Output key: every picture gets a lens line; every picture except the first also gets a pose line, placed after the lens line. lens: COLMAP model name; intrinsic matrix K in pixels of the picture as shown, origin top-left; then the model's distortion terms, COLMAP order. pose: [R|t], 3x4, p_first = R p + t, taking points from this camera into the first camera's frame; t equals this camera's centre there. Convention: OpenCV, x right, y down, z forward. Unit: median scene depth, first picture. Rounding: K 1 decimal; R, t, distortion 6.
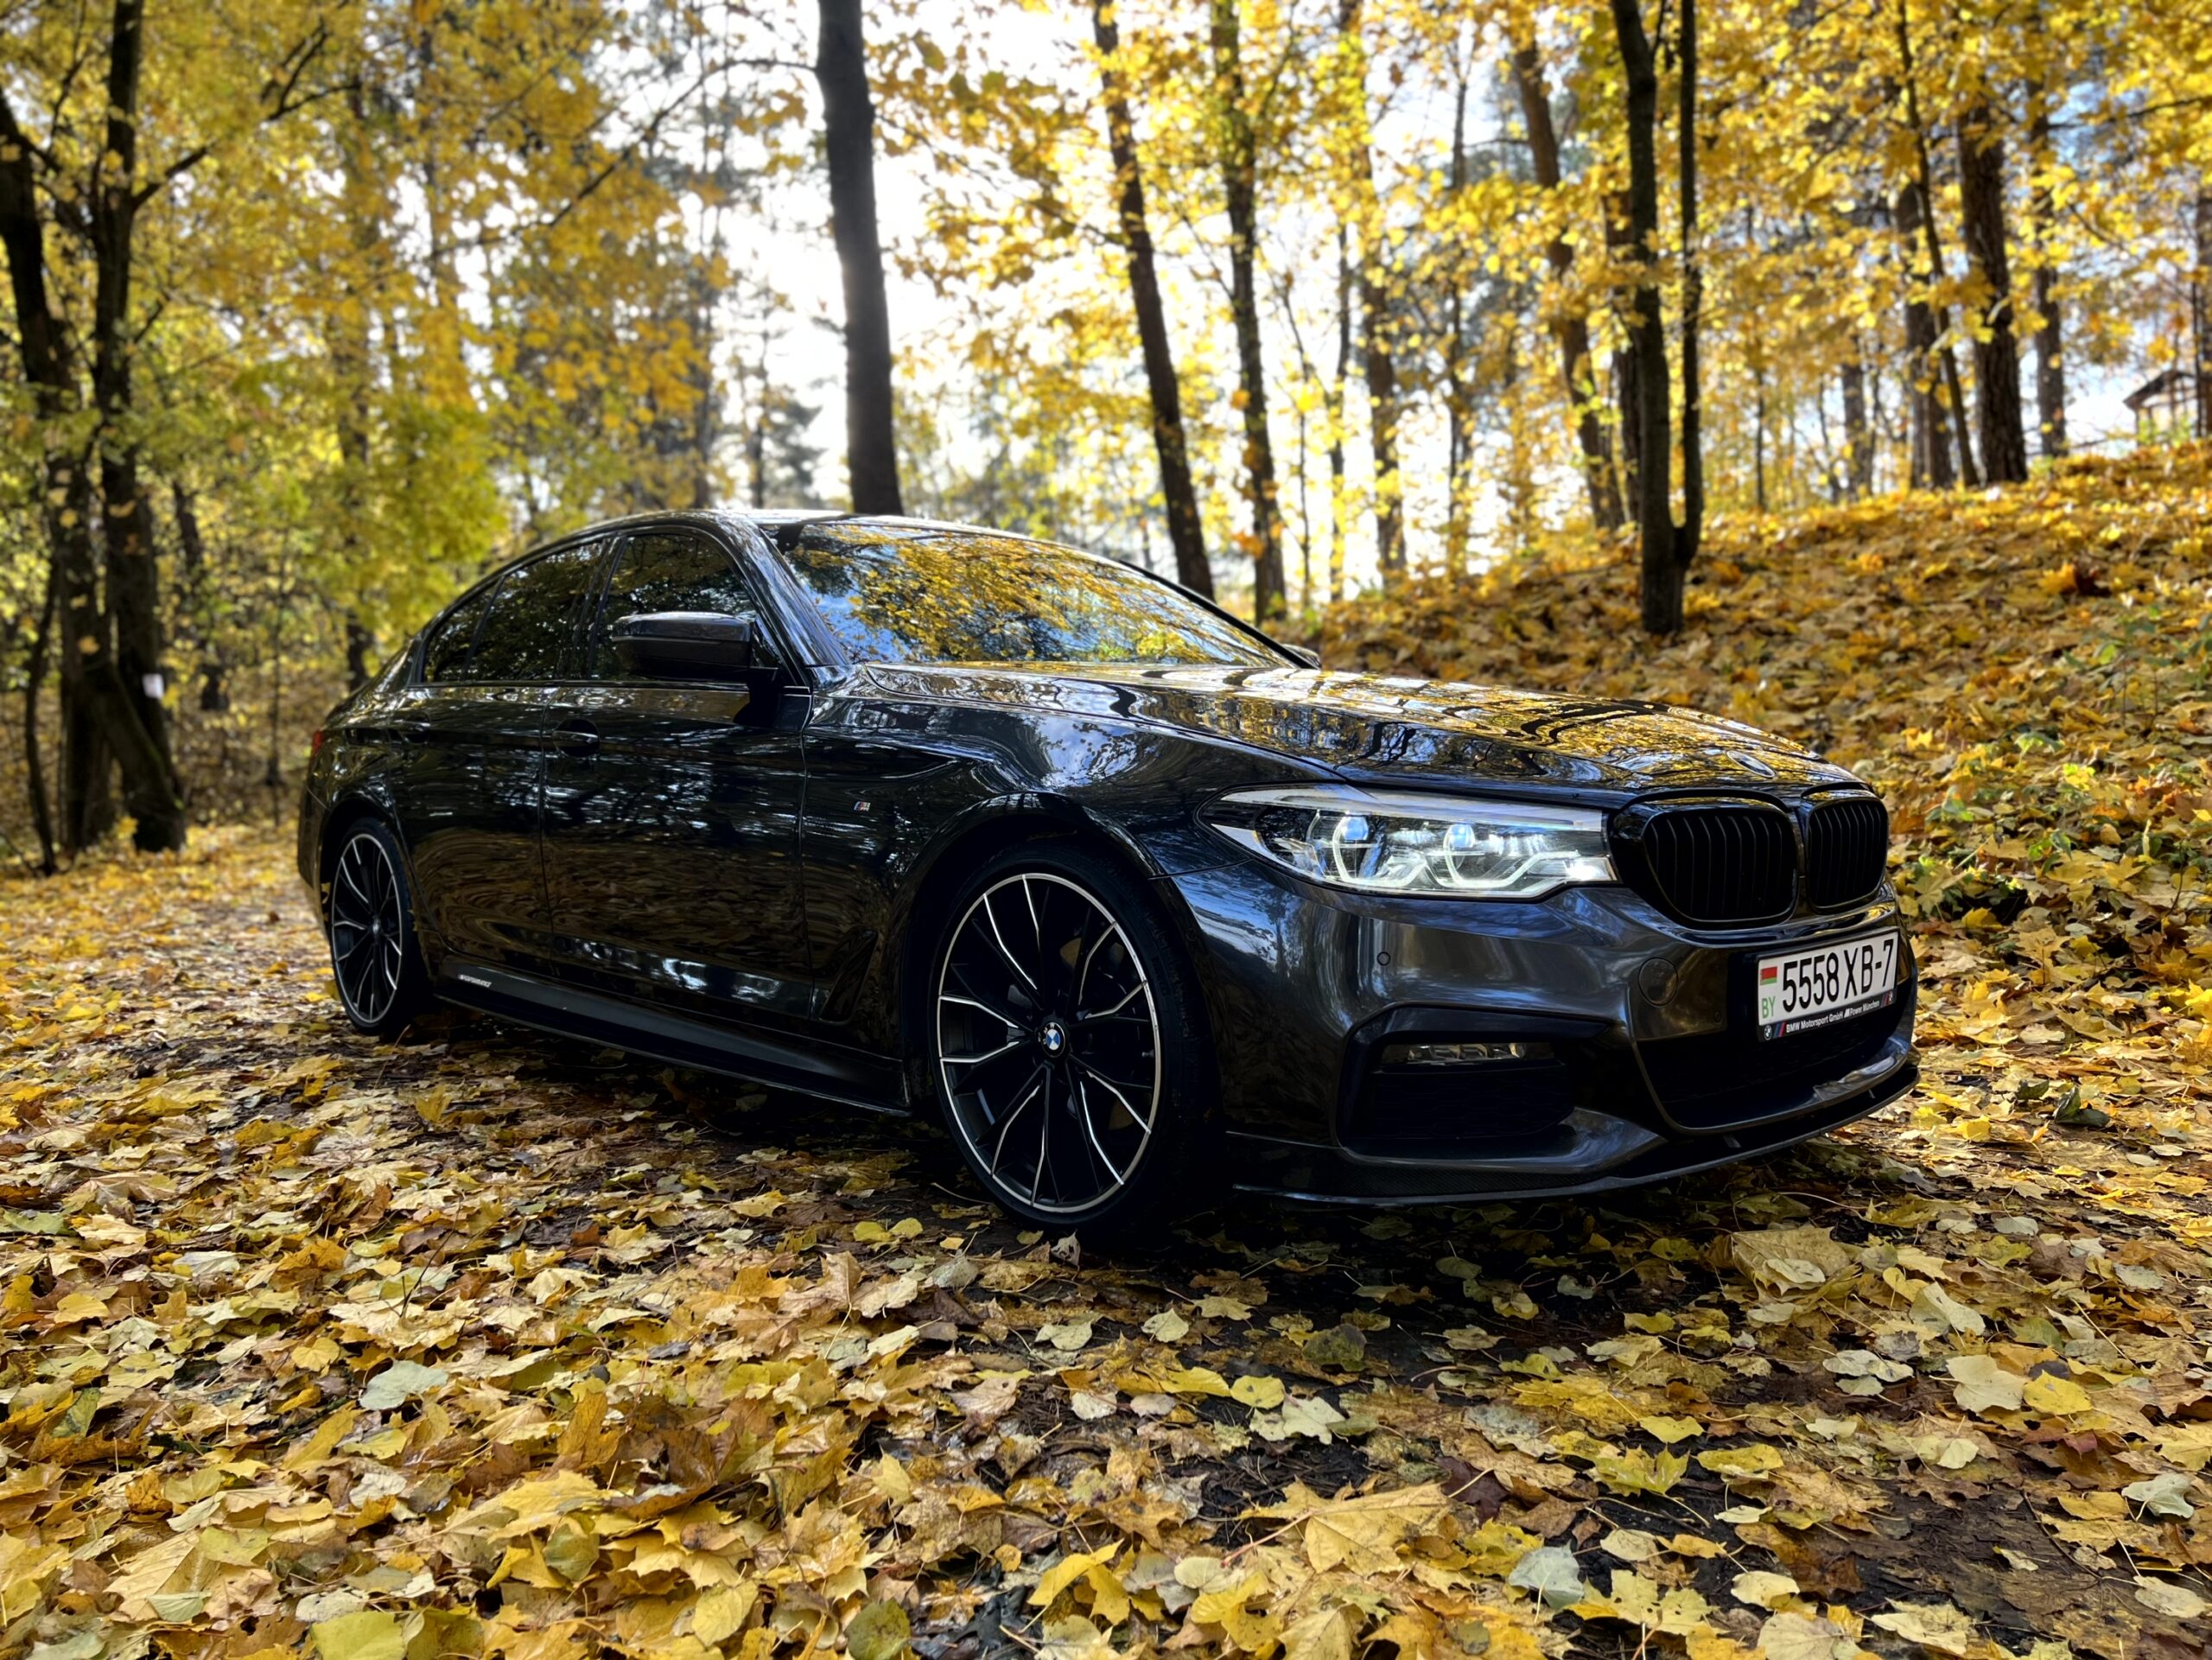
lens RADIAL K [[1712.7, 0, 1101.5], [0, 1712.7, 757.4], [0, 0, 1]] dist [0.075844, -0.086466]
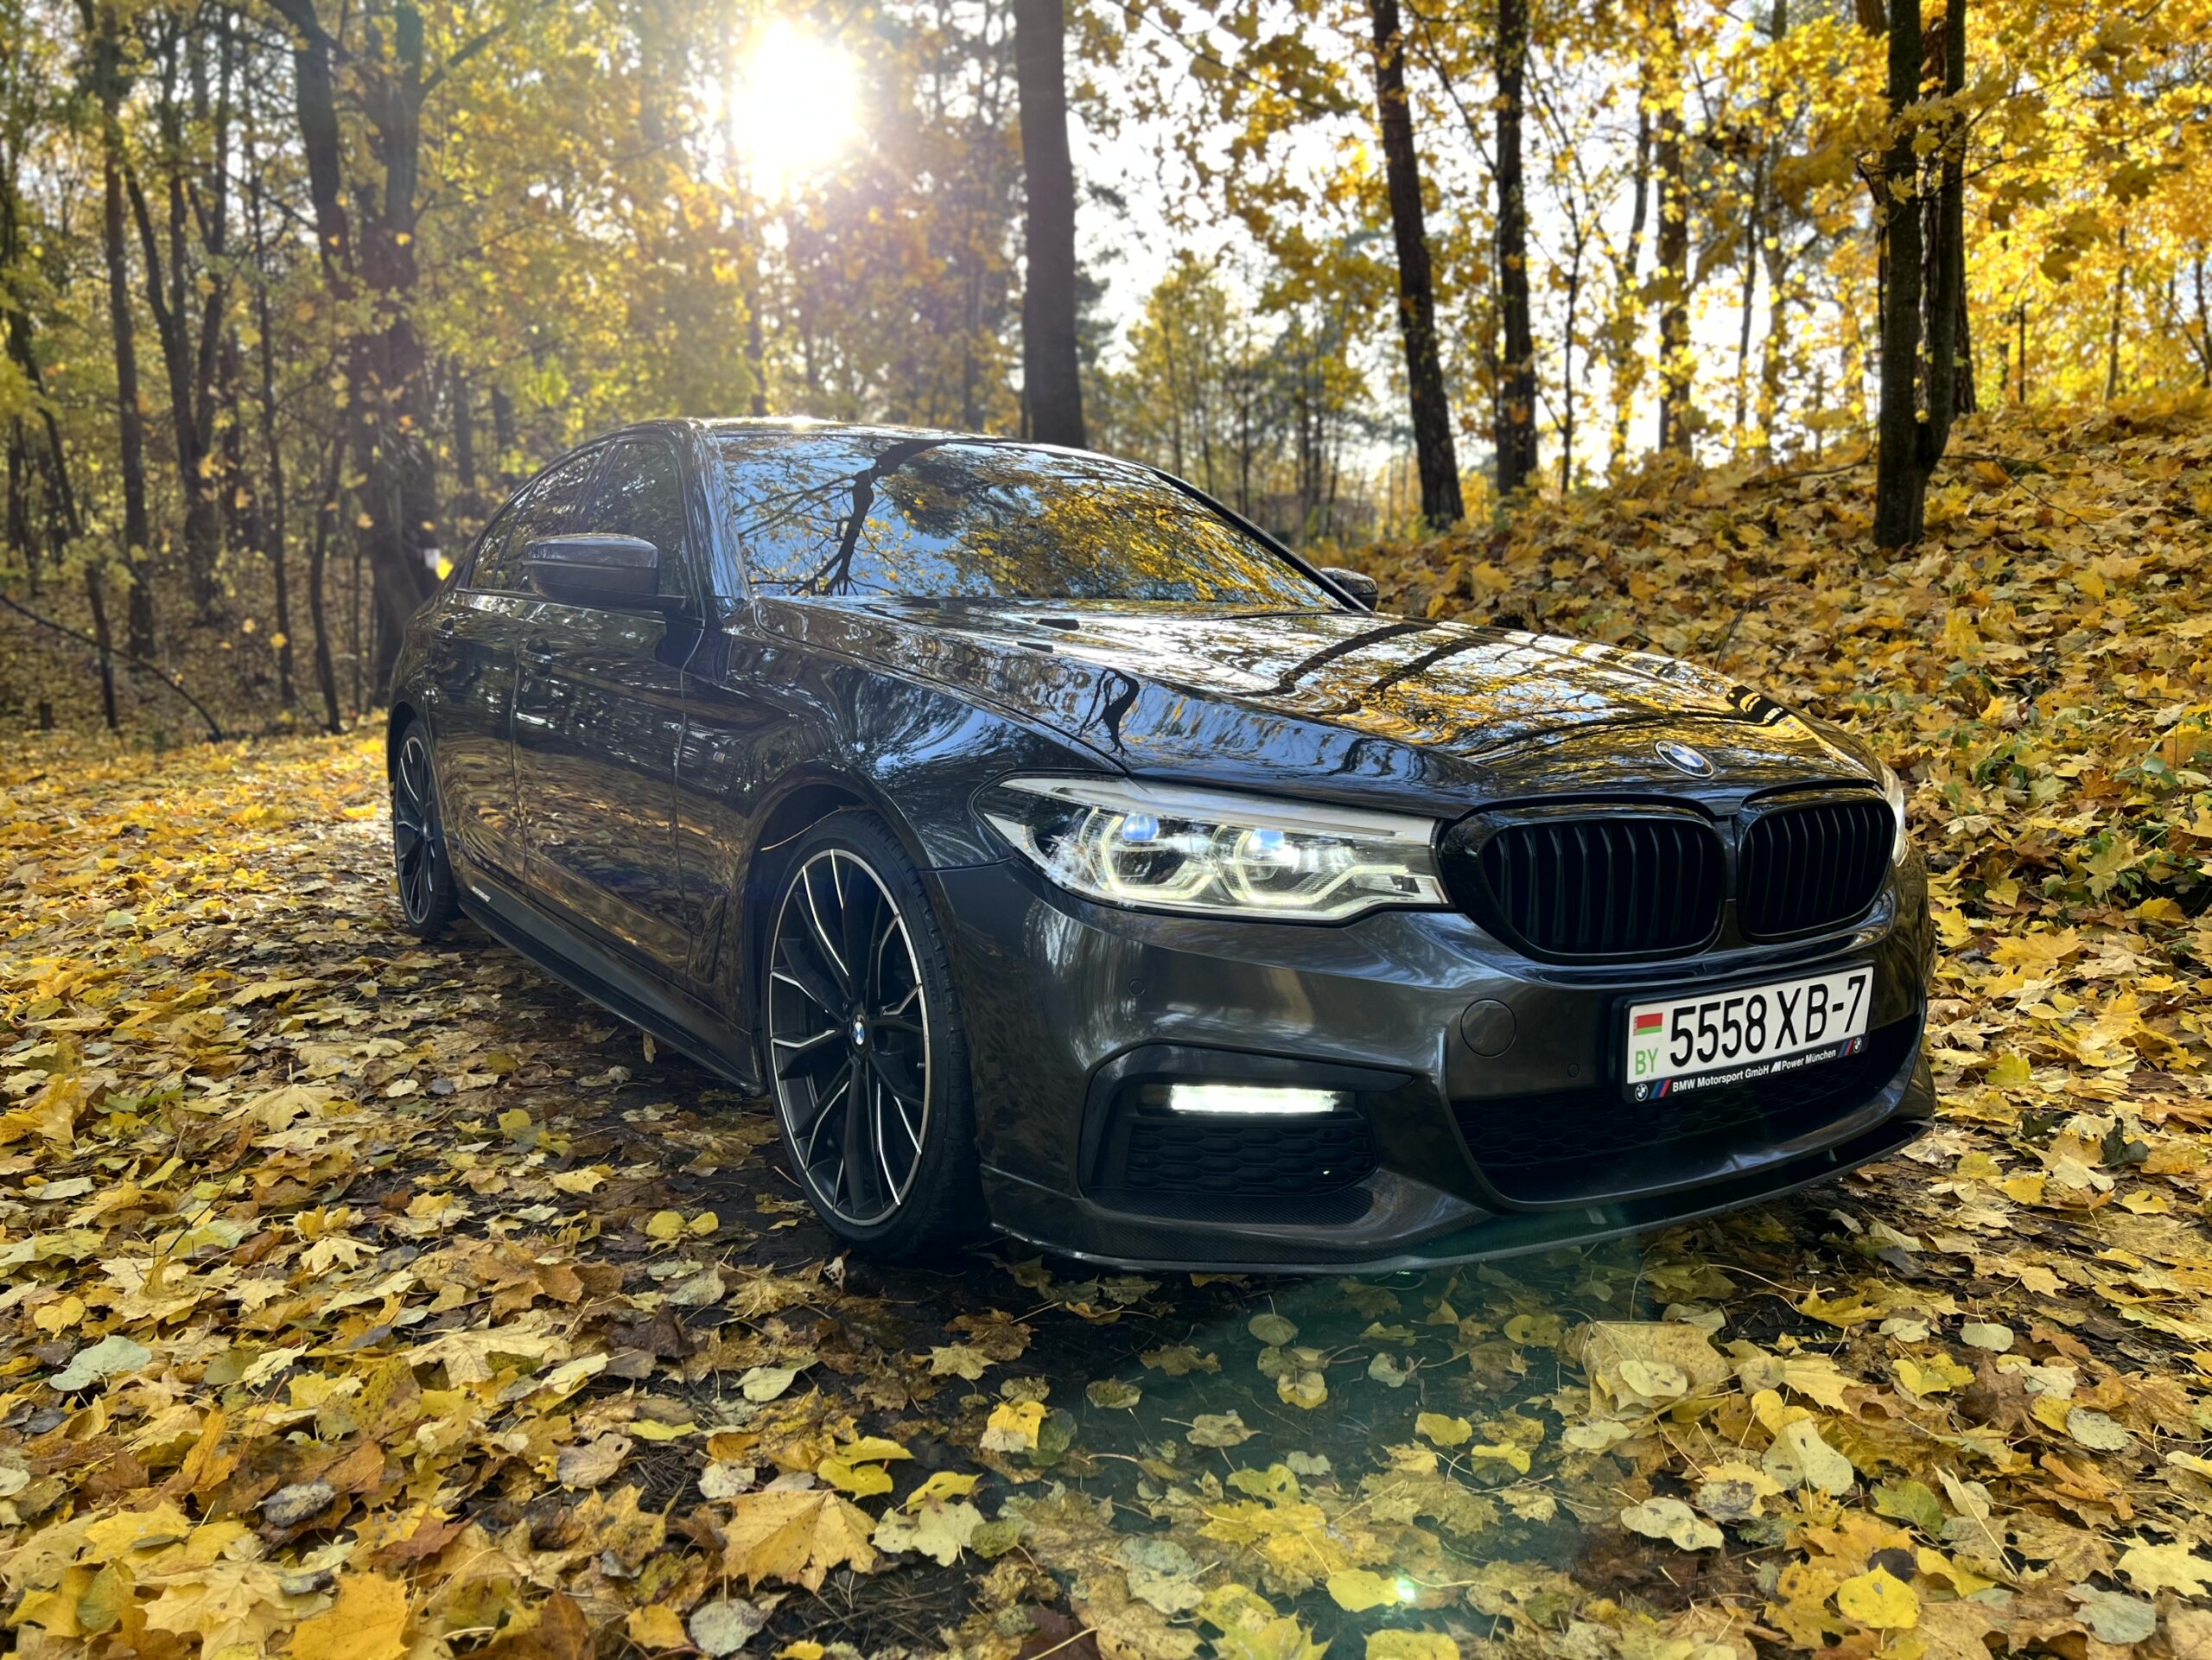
lens RADIAL K [[1712.7, 0, 1101.5], [0, 1712.7, 757.4], [0, 0, 1]] dist [0.075844, -0.086466]
pose [[0.984462, 0.040057, -0.170966, 0.247334], [-0.027941, 0.996963, 0.072695, -0.049824], [0.173359, -0.066789, 0.982591, 0.143596]]
